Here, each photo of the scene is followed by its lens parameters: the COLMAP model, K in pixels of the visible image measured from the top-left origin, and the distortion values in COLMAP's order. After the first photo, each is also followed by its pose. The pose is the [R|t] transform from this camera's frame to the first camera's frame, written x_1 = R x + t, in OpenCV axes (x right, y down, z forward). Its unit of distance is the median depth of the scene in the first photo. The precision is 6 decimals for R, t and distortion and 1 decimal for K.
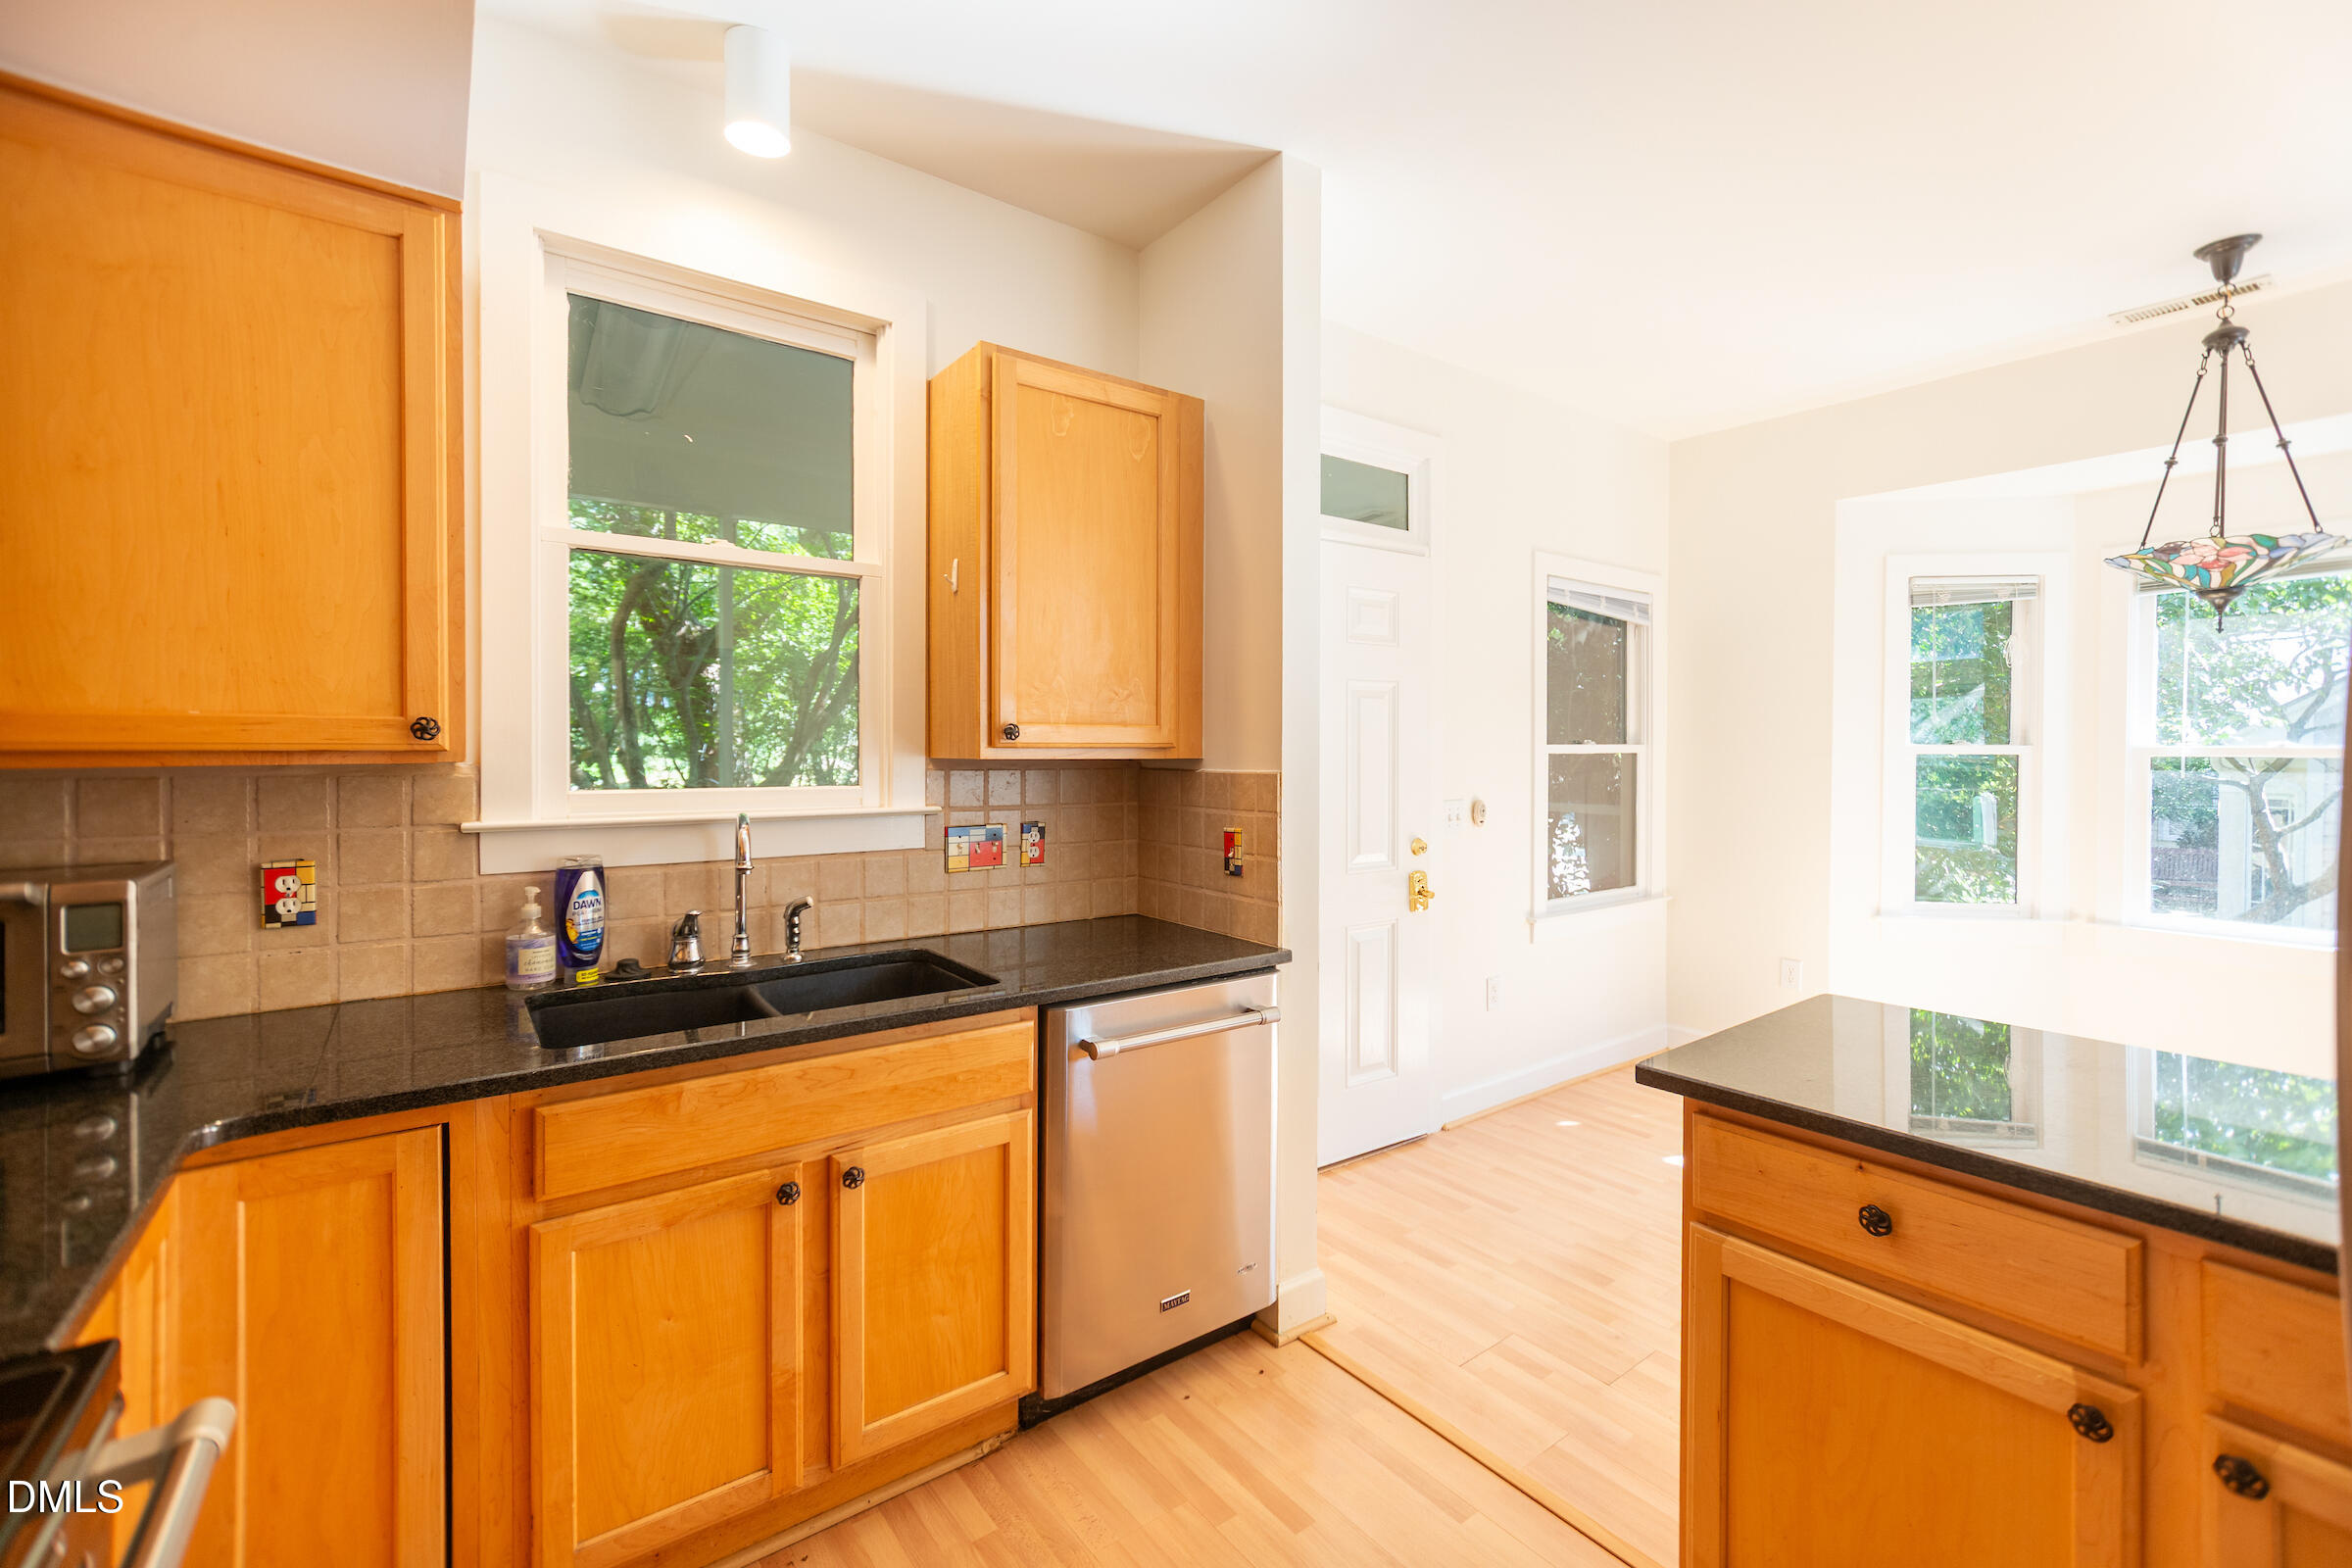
lens RADIAL K [[1025.5, 0, 1185.8], [0, 1025.5, 757.1], [0, 0, 1]] dist [-0.001515, -0.000232]
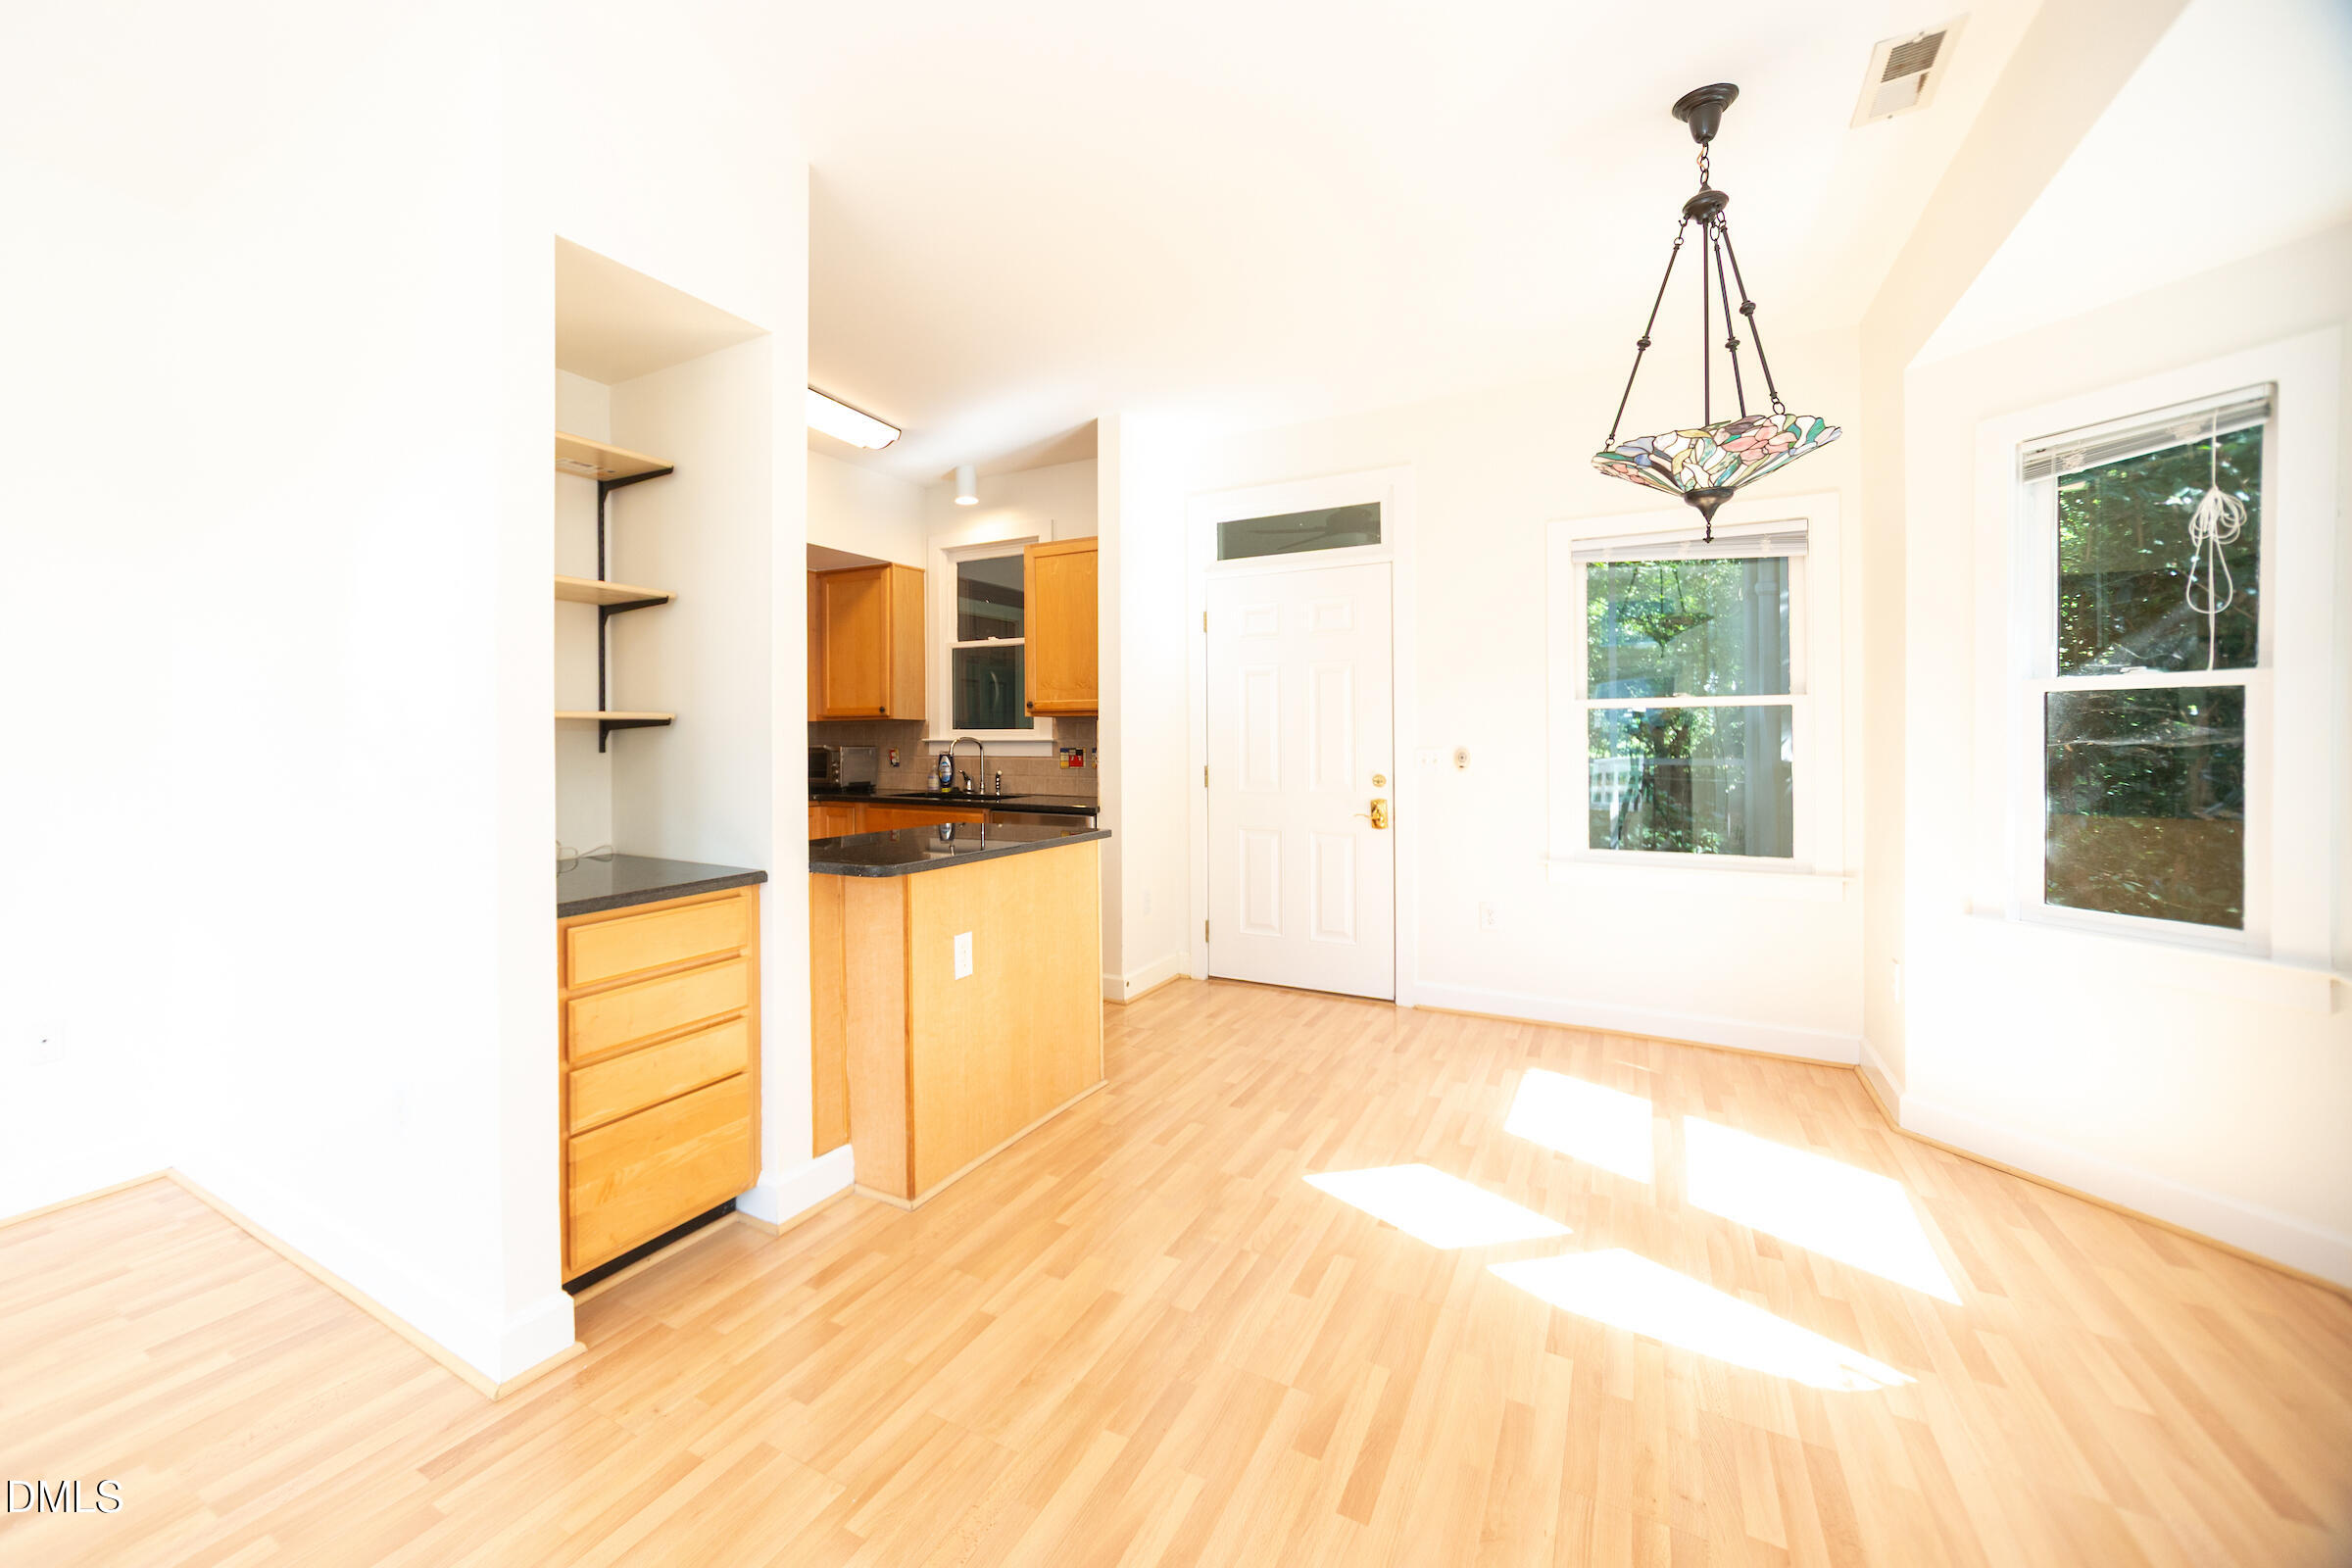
lens RADIAL K [[953.2, 0, 1020.9], [0, 953.2, 739.8], [0, 0, 1]] dist [0.001340, 0.000302]
pose [[0.340073, 0.001160, -0.940398, 1.638320], [-0.002581, 0.999997, 0.000300, 0.046444], [0.940395, 0.002325, 0.340075, 0.188579]]
